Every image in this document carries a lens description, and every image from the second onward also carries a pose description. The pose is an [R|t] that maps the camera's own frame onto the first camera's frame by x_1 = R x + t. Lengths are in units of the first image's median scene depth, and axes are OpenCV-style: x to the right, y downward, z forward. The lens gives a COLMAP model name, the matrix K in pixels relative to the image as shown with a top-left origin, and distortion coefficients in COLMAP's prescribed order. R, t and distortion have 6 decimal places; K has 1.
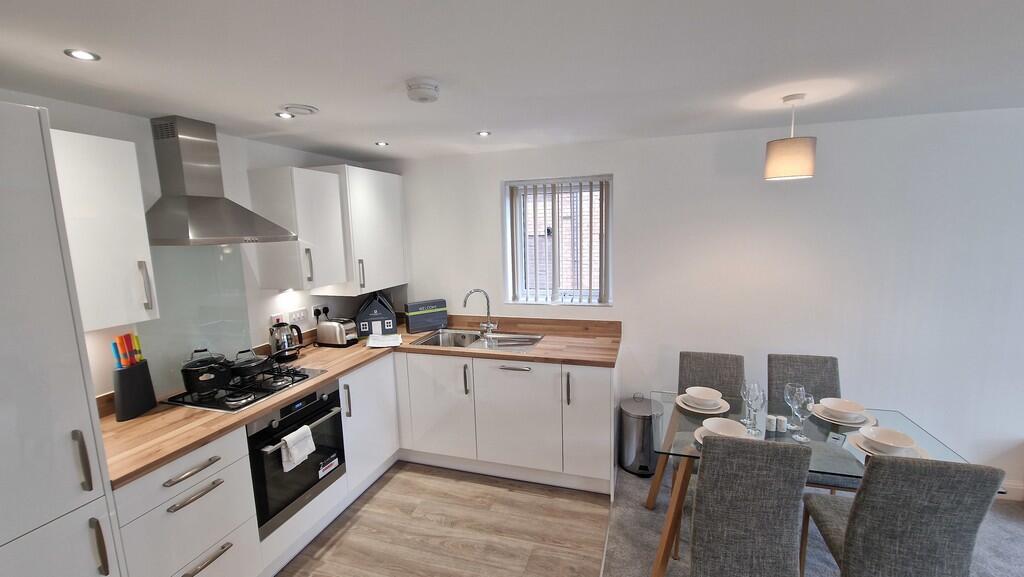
lens RADIAL K [[417.8, 0, 511.8], [0, 417.8, 288.0], [0, 0, 1]] dist [-0.010432, -0.000510]
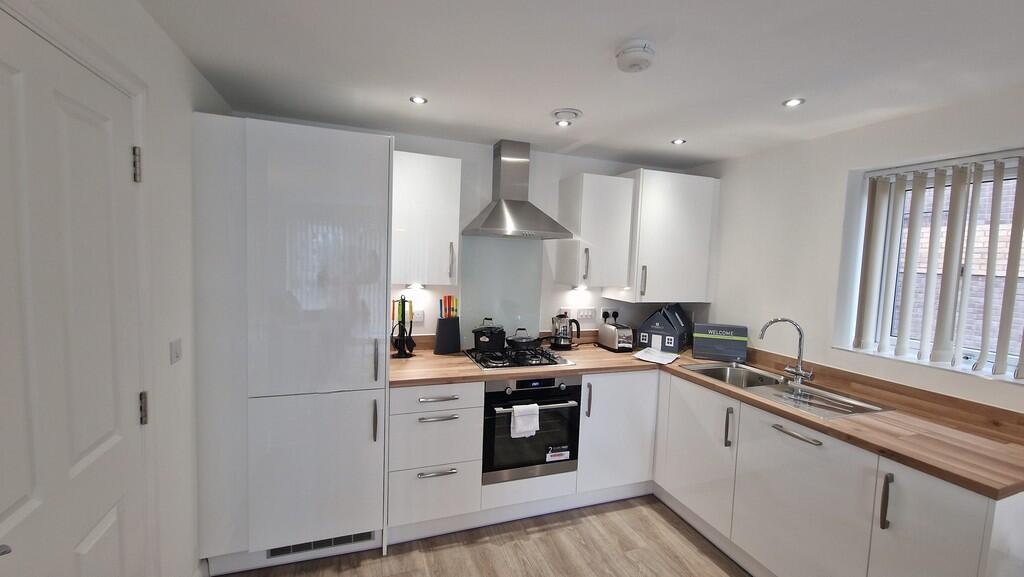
lens RADIAL K [[417.8, 0, 511.5], [0, 417.8, 287.8], [0, 0, 1]] dist [-0.010432, -0.000510]
pose [[0.609051, 0.105809, -0.786042, 0.232376], [-0.164980, 0.986285, 0.004932, 0.030083], [0.775783, 0.126678, 0.618153, 0.194877]]
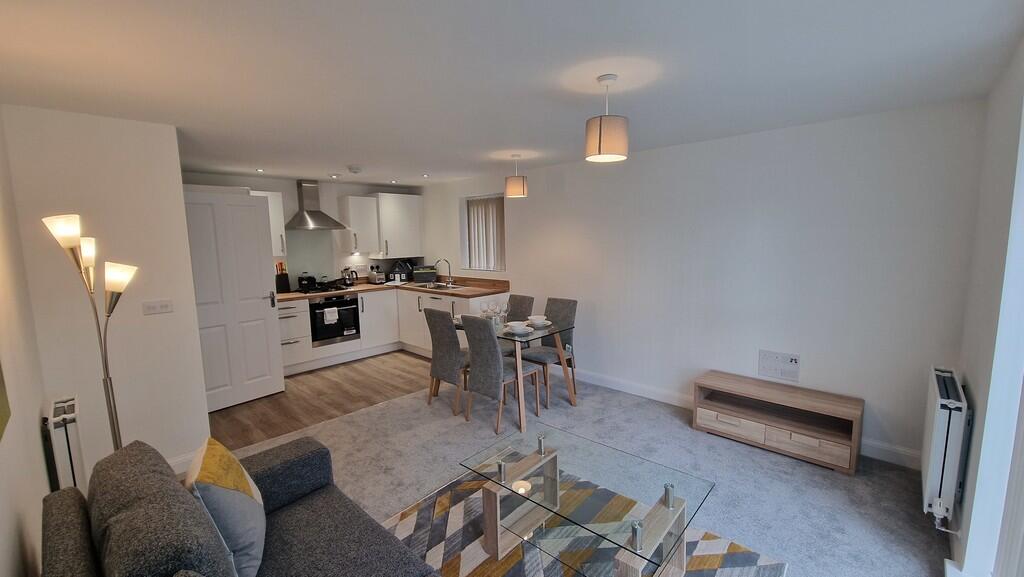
lens RADIAL K [[417.8, 0, 515.7], [0, 417.8, 289.0], [0, 0, 1]] dist [-0.010432, -0.000510]
pose [[0.901218, 0.065891, -0.428329, 1.151262], [-0.068363, 0.997614, 0.009628, 0.109139], [0.427941, 0.020605, 0.903572, -0.561830]]
